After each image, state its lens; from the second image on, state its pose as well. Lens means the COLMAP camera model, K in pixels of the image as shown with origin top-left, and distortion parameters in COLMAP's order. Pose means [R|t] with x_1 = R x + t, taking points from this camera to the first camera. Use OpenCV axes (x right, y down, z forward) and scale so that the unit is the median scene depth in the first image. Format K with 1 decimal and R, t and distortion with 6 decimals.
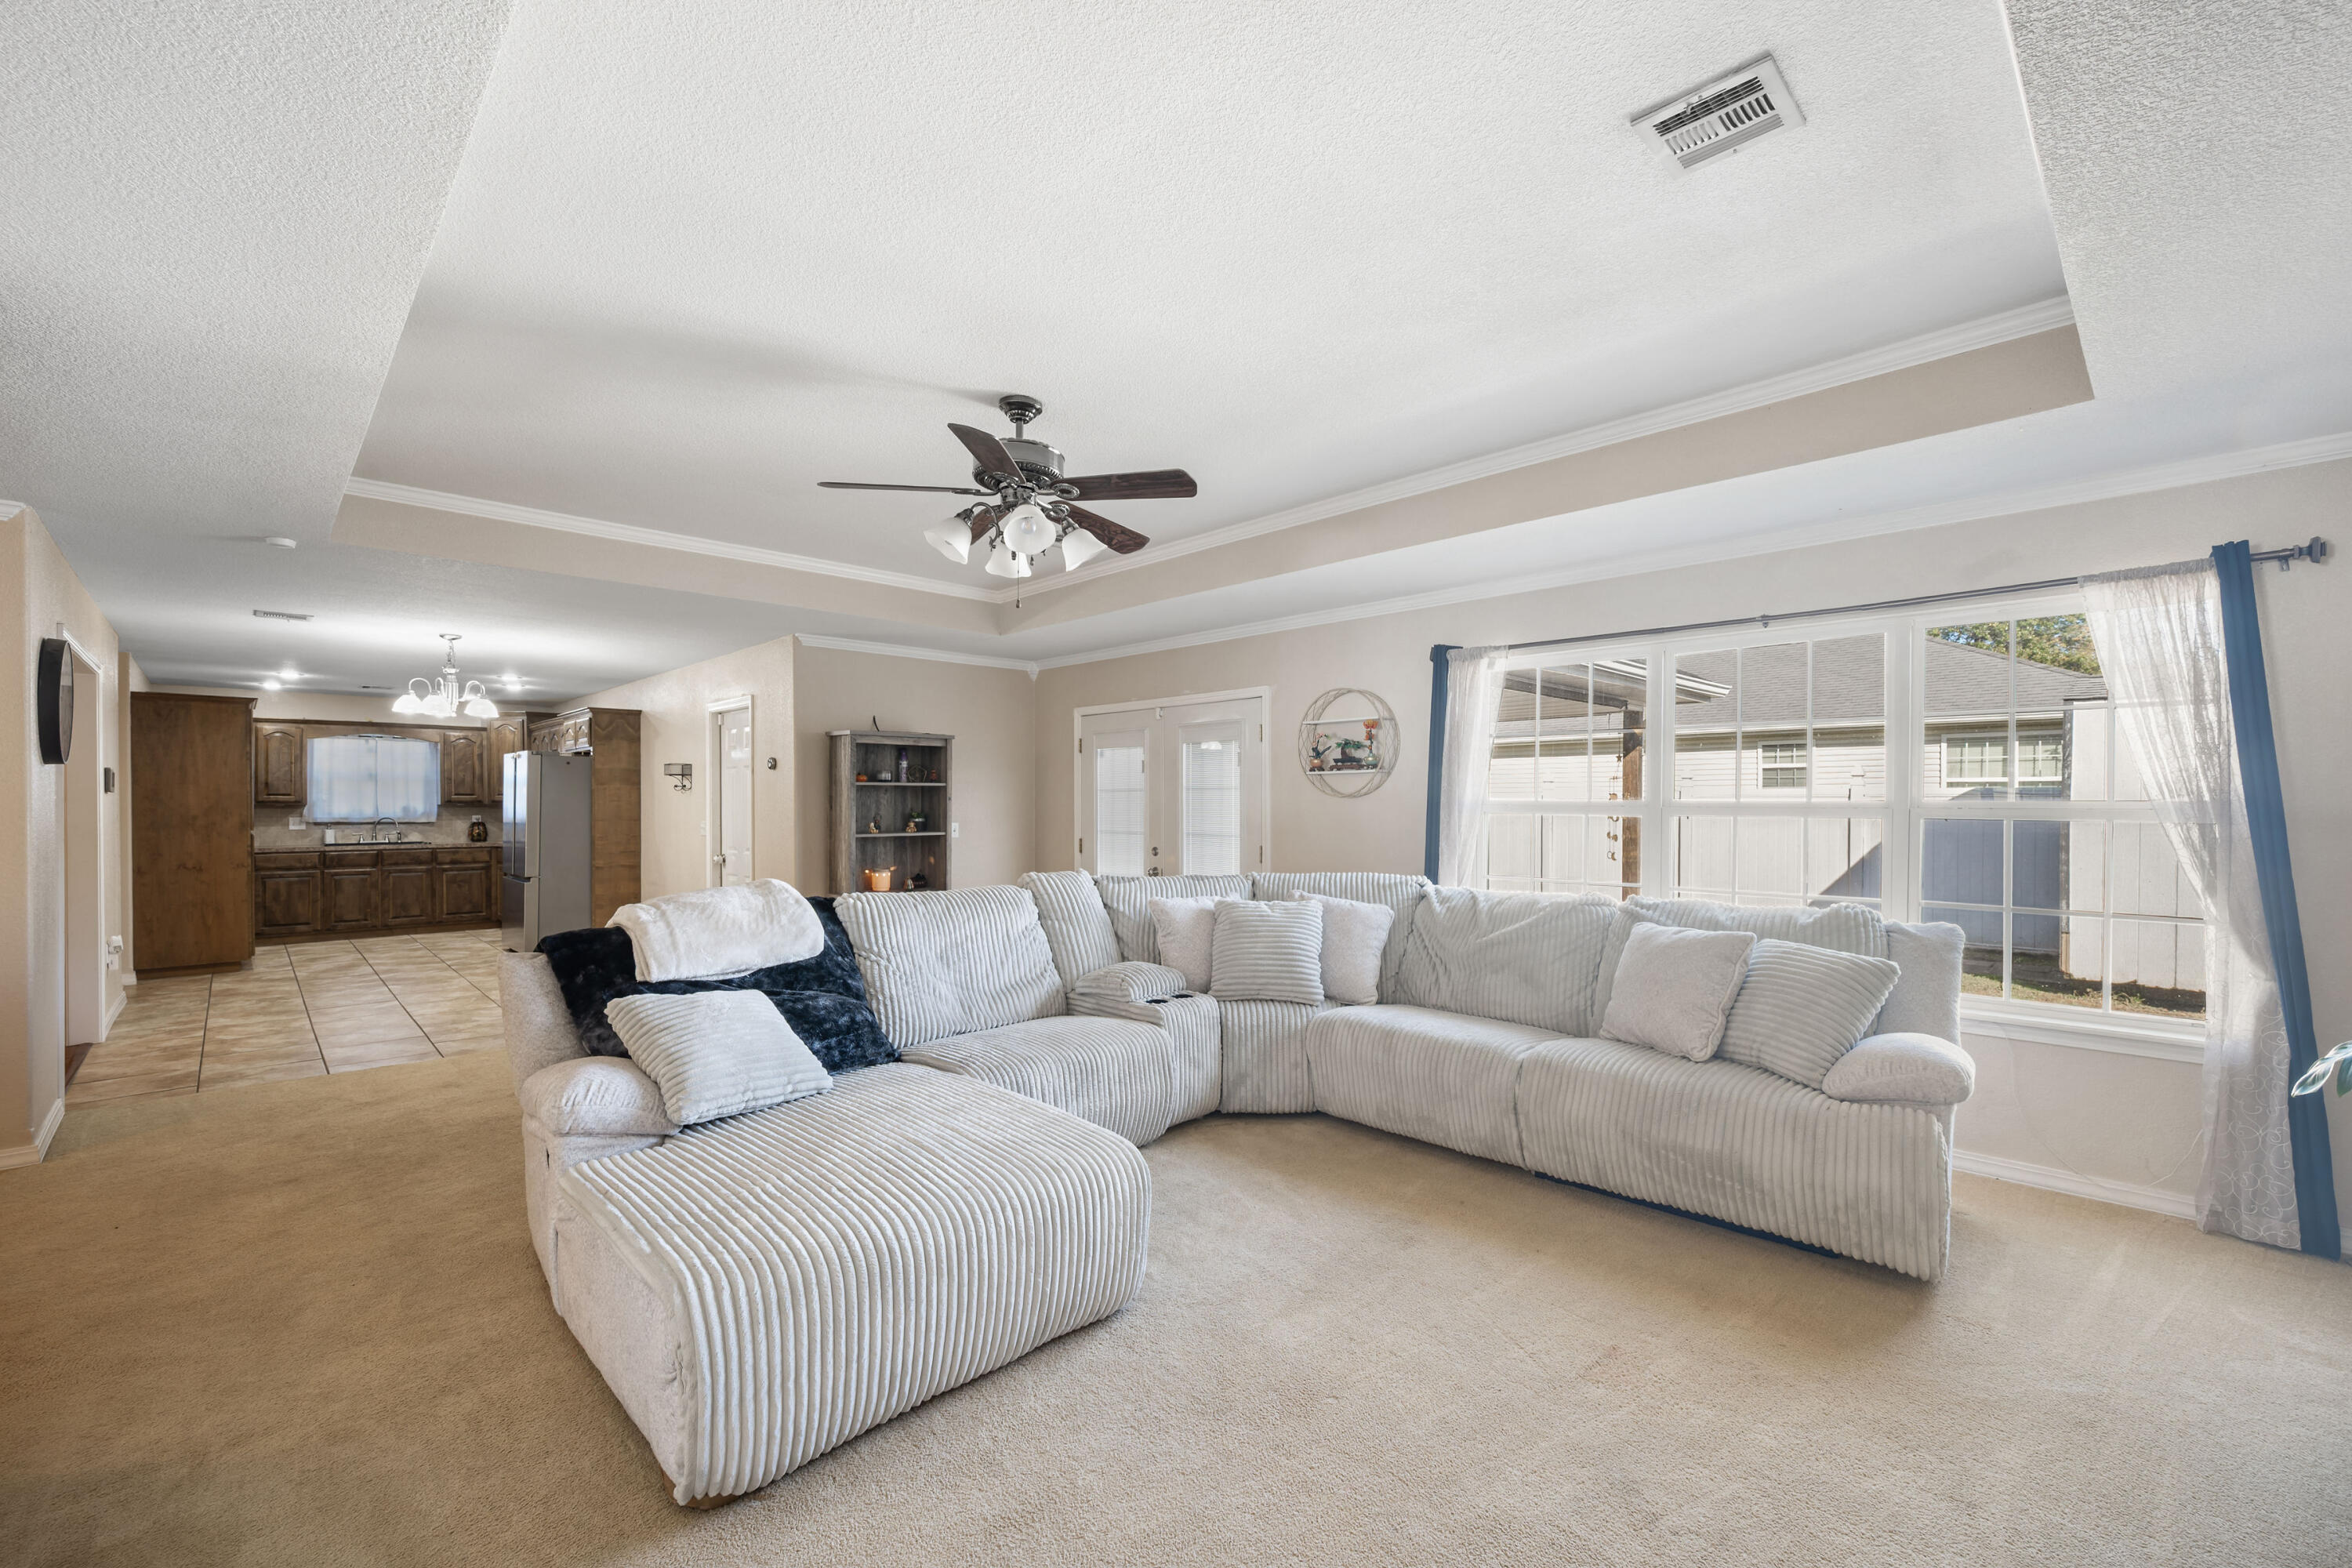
lens RADIAL K [[969.8, 0, 1167.3], [0, 969.8, 811.4], [0, 0, 1]] dist [0.000970, 0.000380]
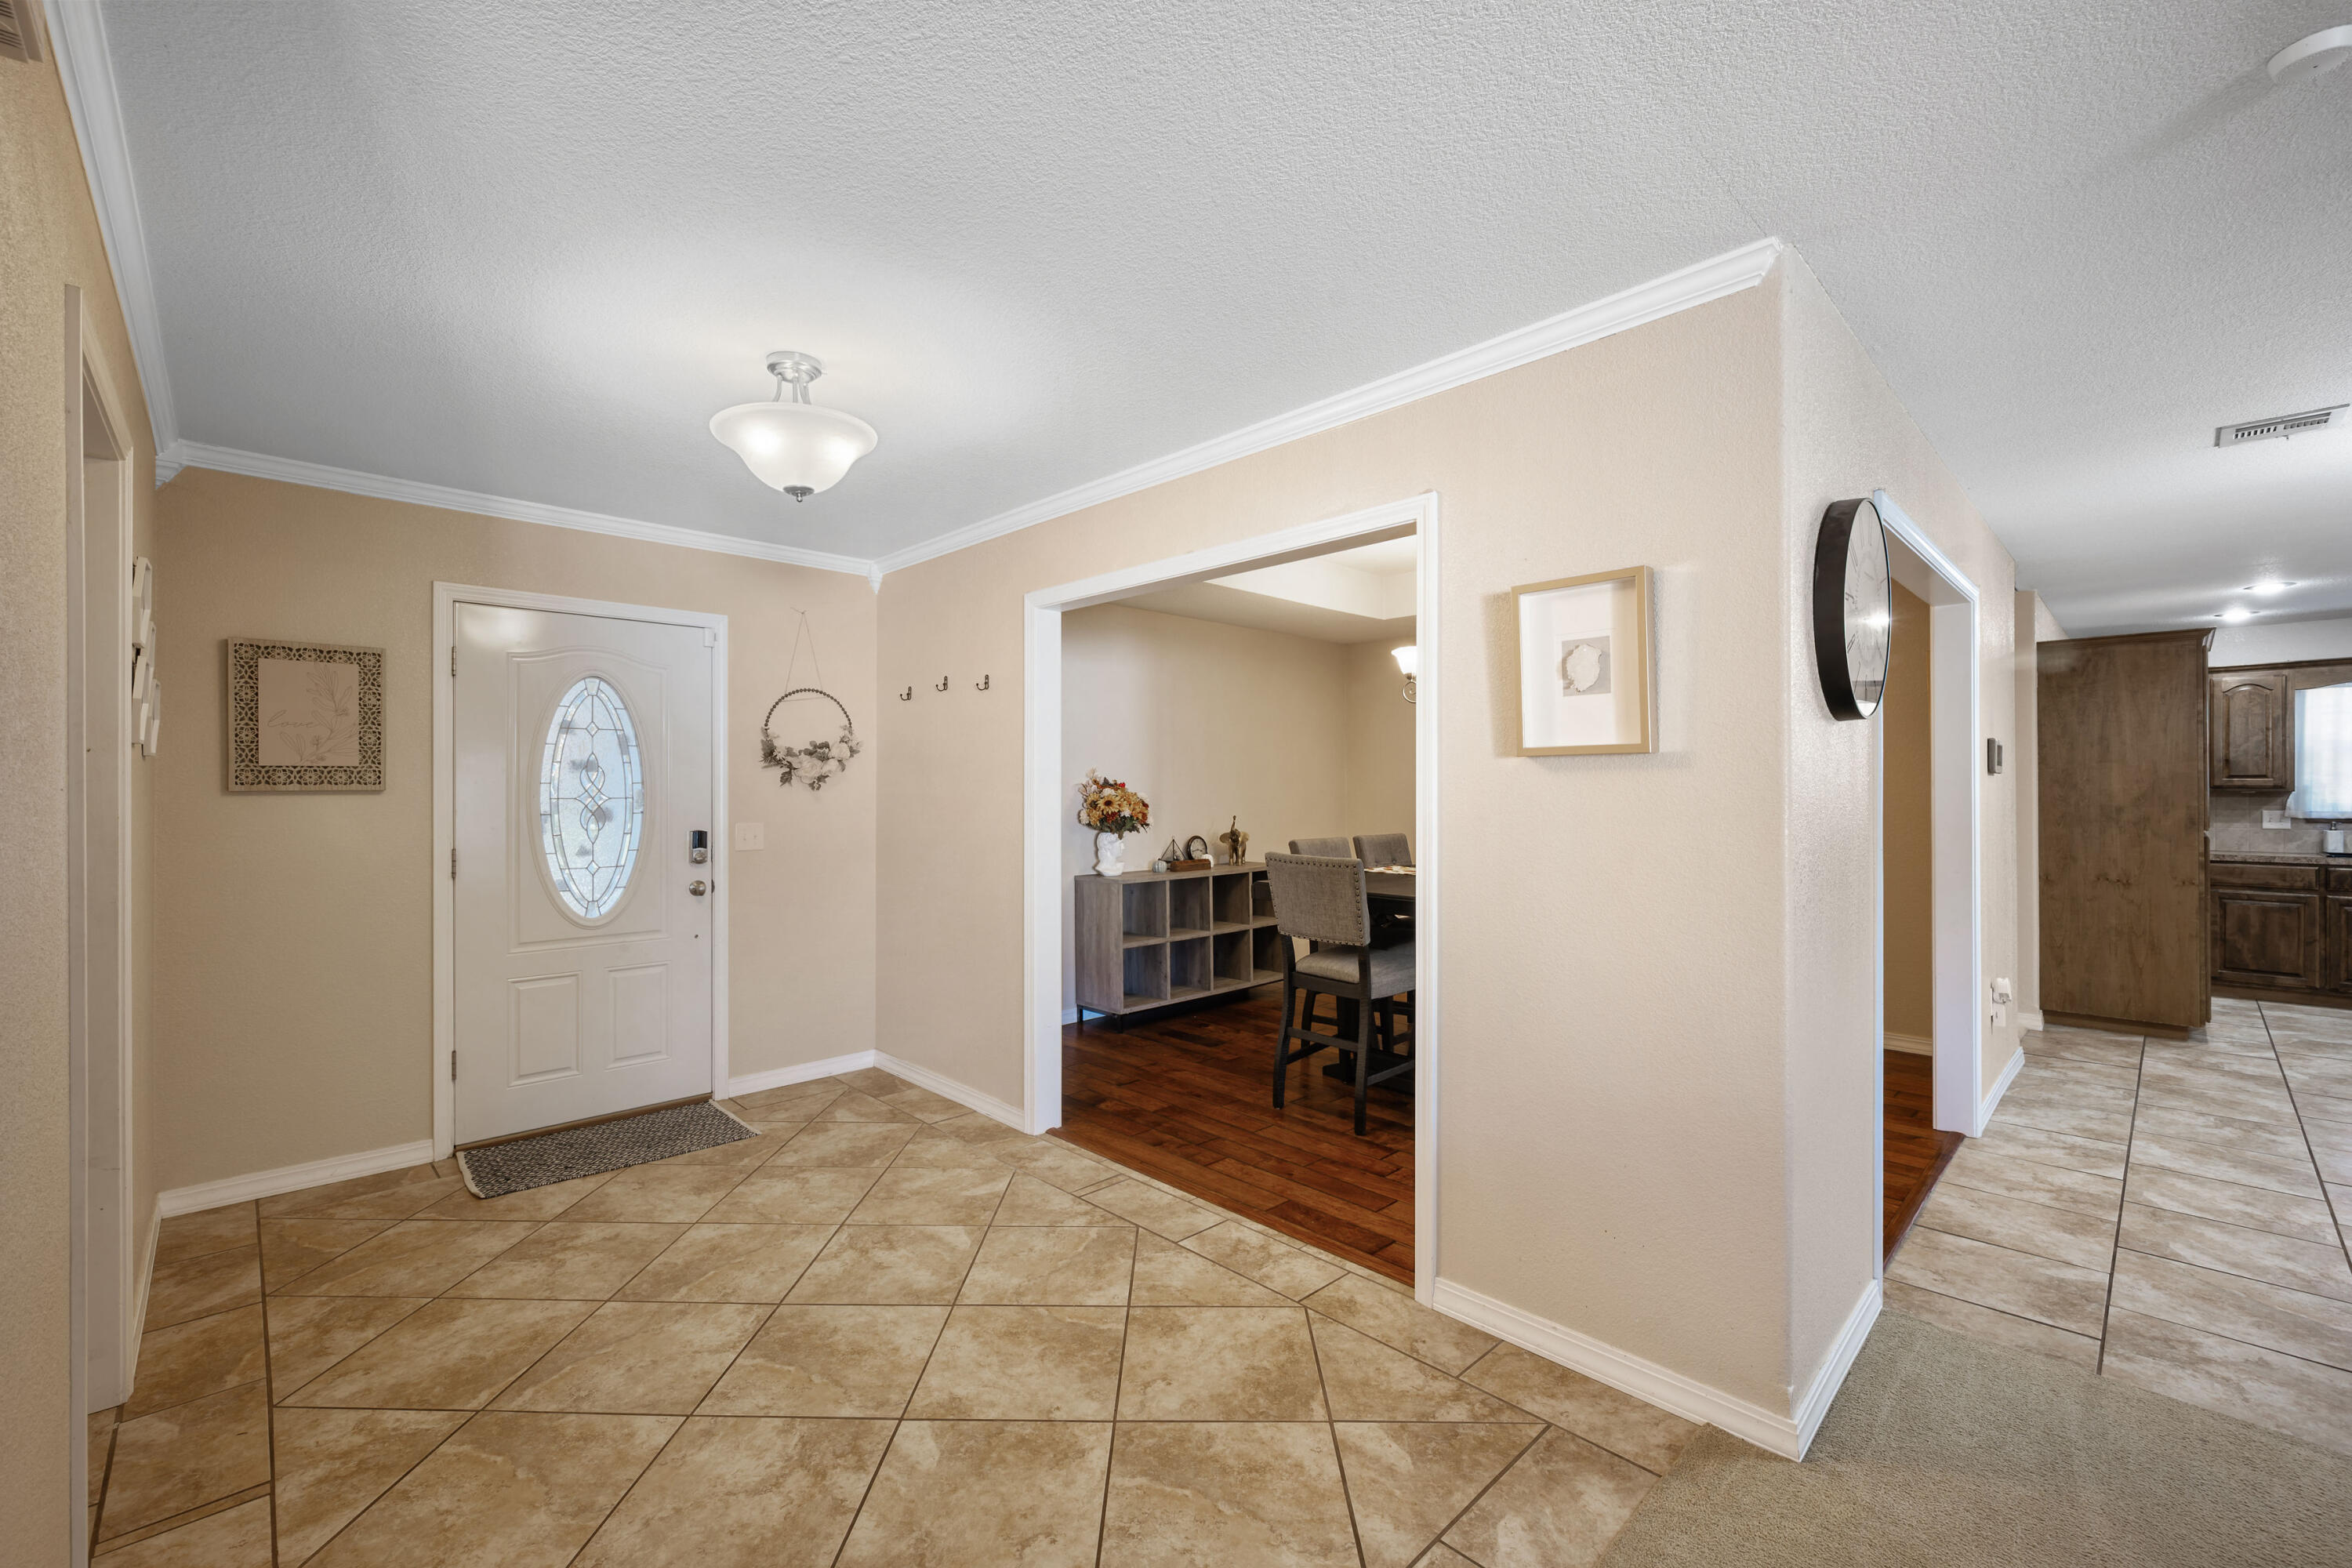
lens RADIAL K [[965.2, 0, 1176.0], [0, 965.2, 784.0], [0, 0, 1]] dist [0.001225, 0.000189]
pose [[0.001348, -0.006263, -0.999979, -0.260546], [-0.008017, 0.999948, -0.006274, -0.001821], [0.999967, 0.008025, 0.001298, 0.271764]]
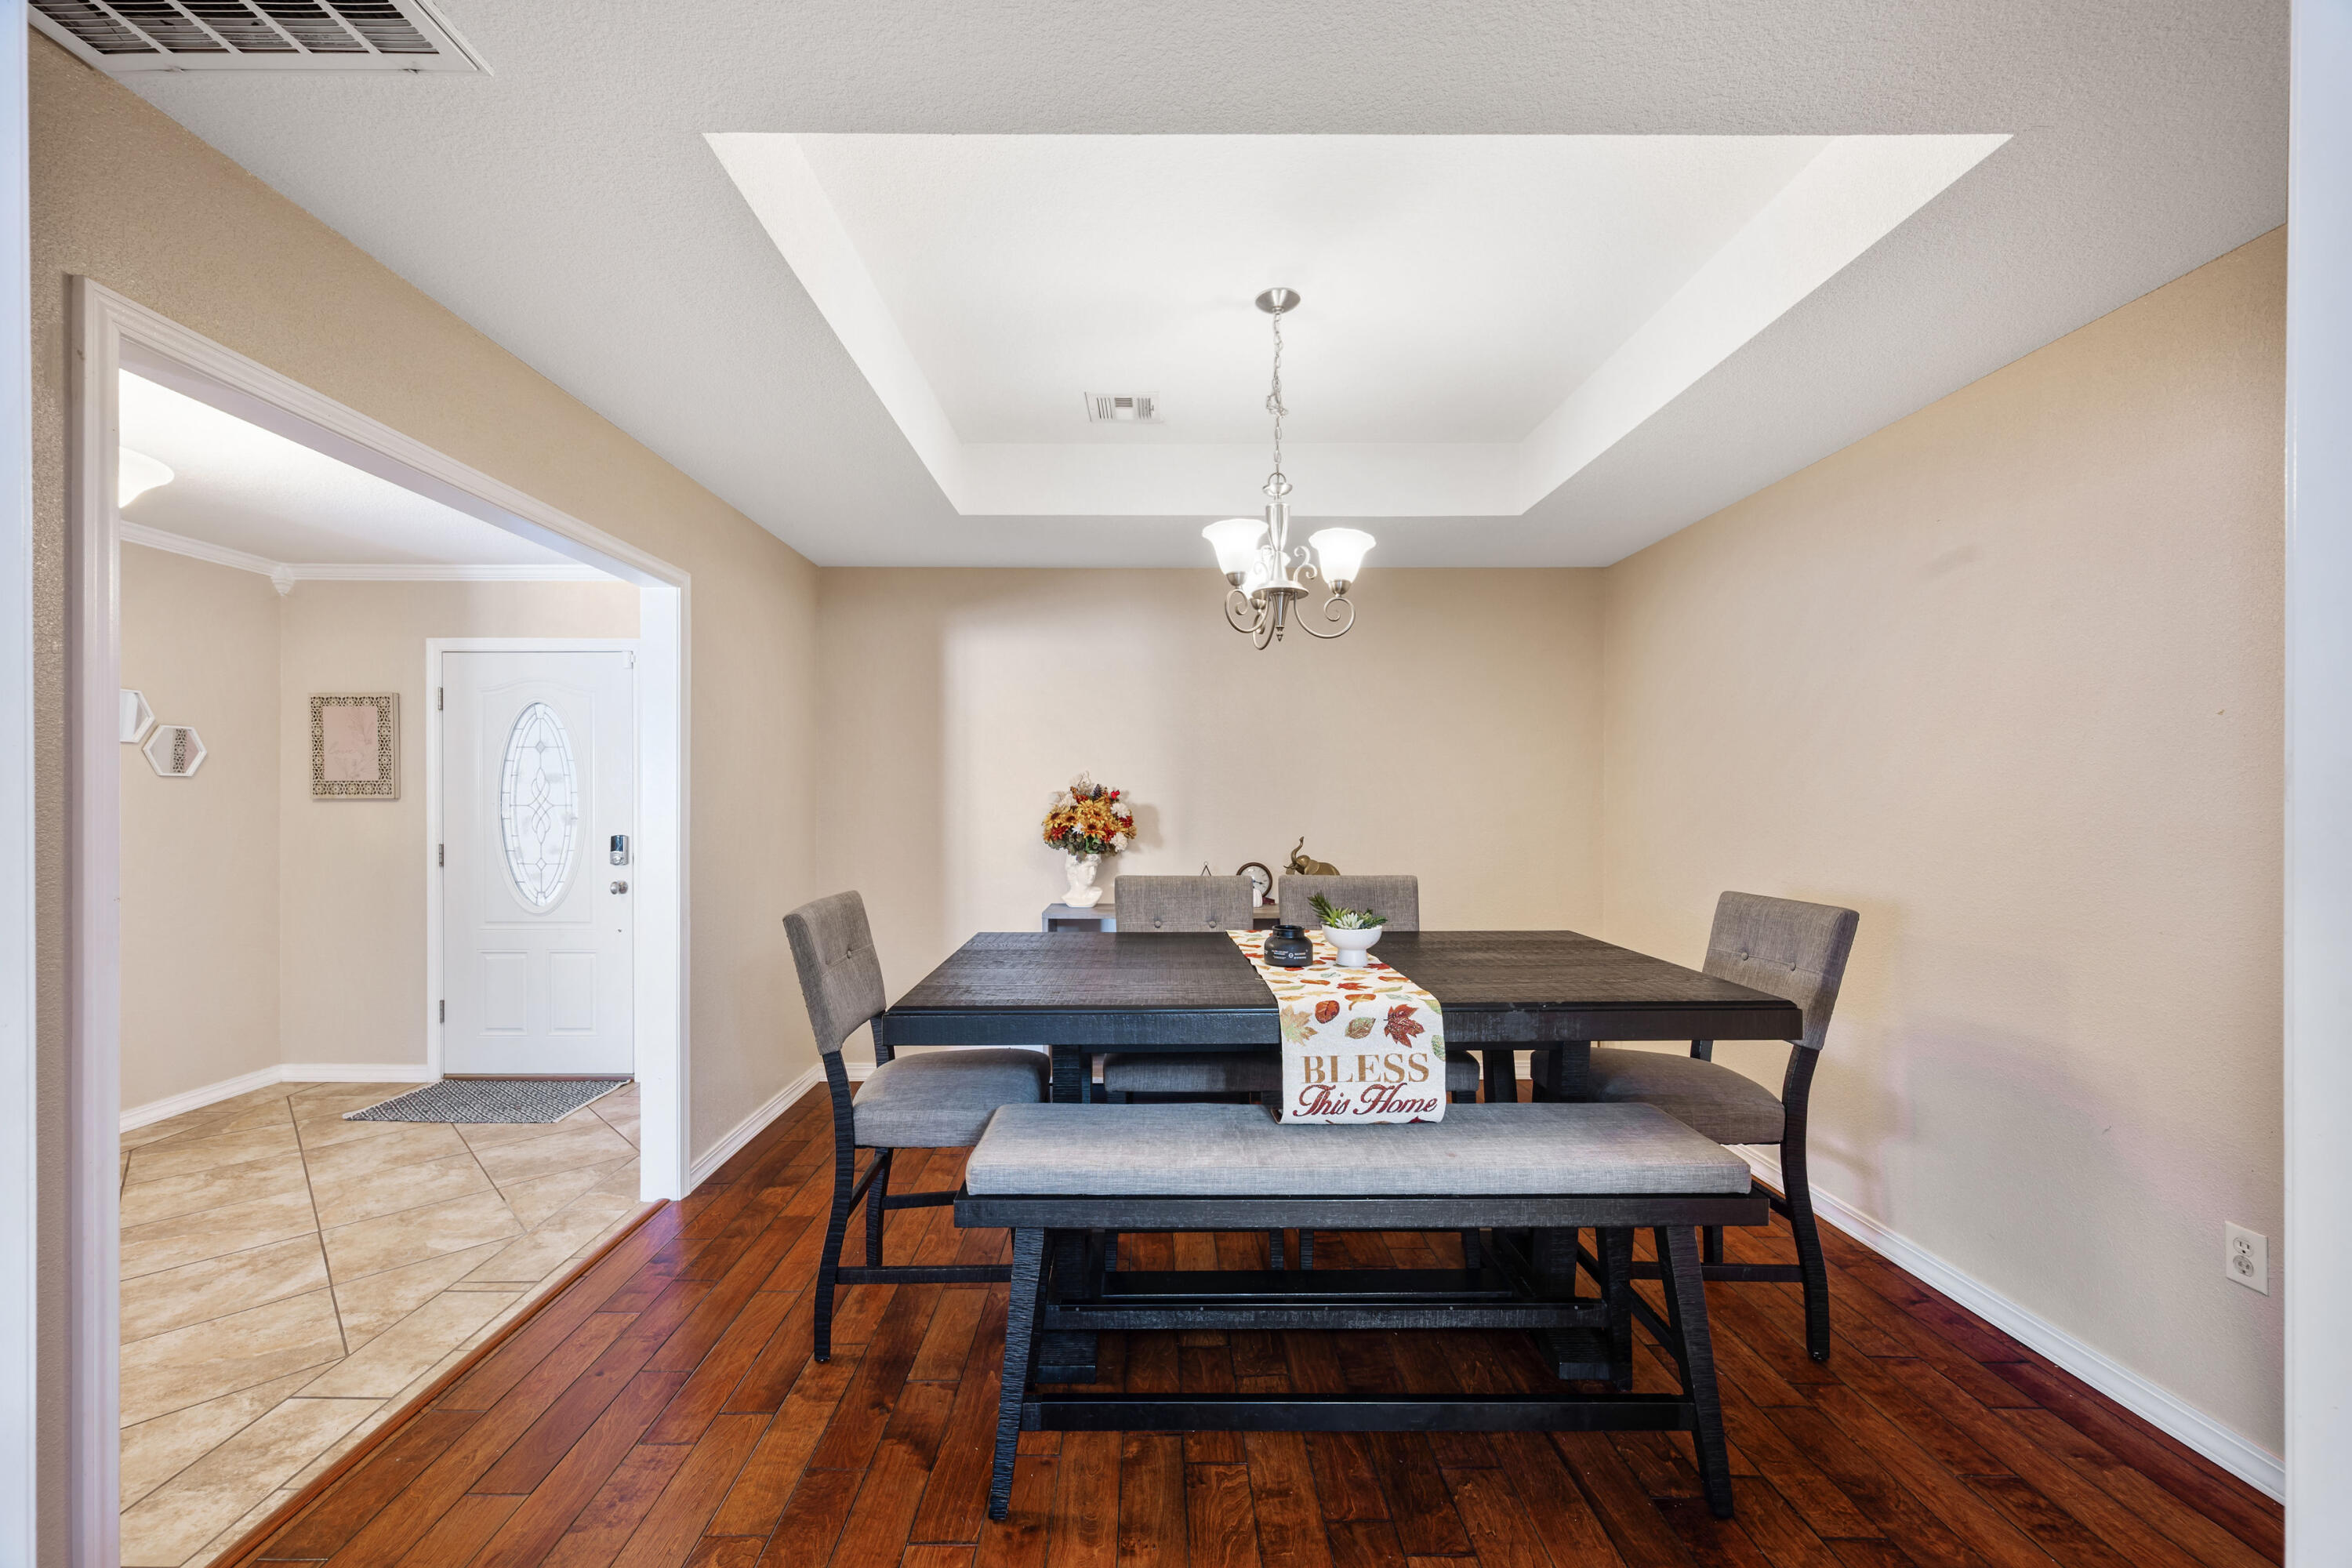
lens RADIAL K [[932.6, 0, 1222.4], [0, 932.6, 795.6], [0, 0, 1]] dist [-0.000244, -0.000018]
pose [[-0.691802, -0.001741, -0.722085, -0.583829], [-0.007382, 0.999962, 0.004661, -0.006168], [0.722050, 0.008555, -0.691788, 0.613725]]
